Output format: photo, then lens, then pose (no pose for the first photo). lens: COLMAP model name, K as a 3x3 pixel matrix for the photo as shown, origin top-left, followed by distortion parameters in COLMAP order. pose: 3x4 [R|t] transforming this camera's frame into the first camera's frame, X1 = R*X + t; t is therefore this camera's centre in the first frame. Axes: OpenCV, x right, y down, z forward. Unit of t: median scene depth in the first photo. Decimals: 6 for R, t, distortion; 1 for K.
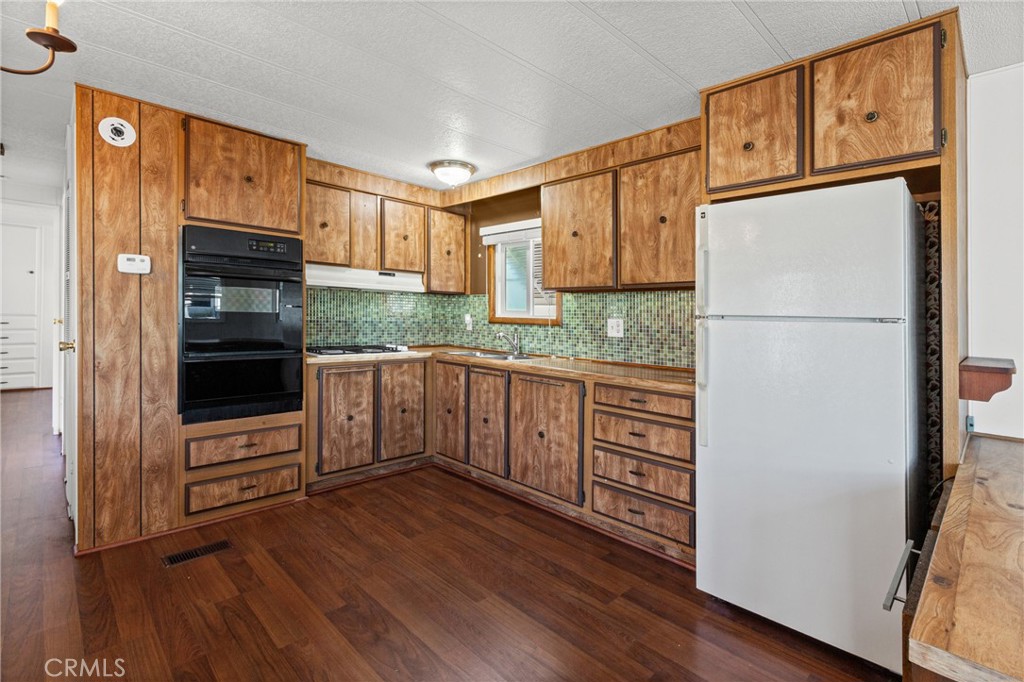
lens RADIAL K [[479.0, 0, 504.8], [0, 479.0, 318.2], [0, 0, 1]] dist [0.004313, 0.001188]
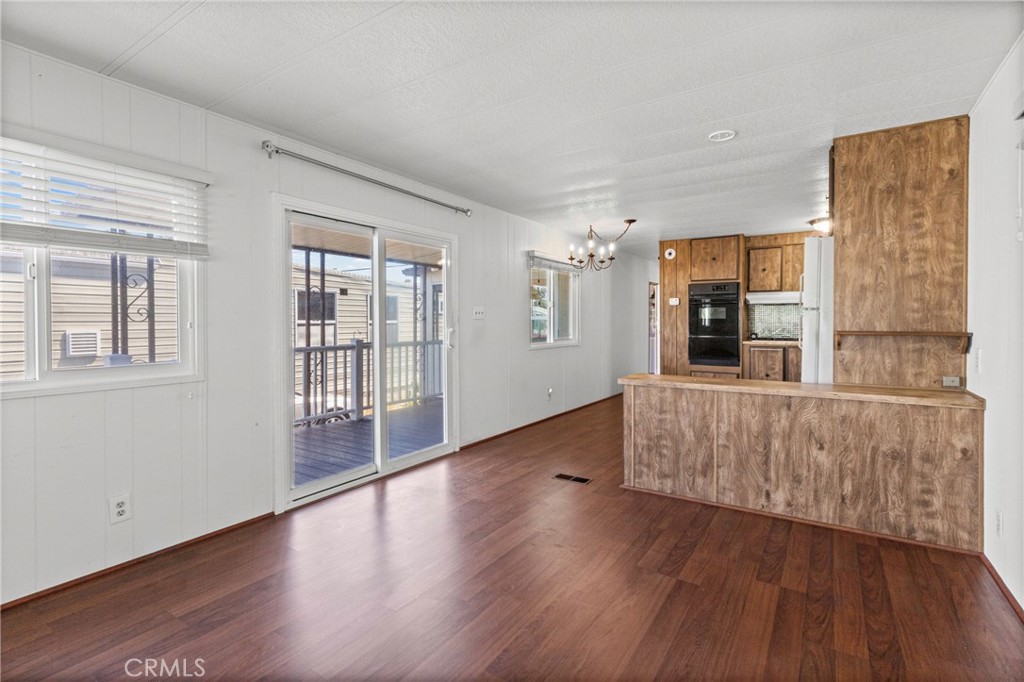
lens RADIAL K [[479.0, 0, 511.6], [0, 479.0, 332.0], [0, 0, 1]] dist [0.004313, 0.001188]
pose [[0.167680, 0.010701, -0.985783, 1.429243], [0.005432, 0.999916, 0.011778, 0.017091], [0.985827, -0.007330, 0.167608, -0.288463]]
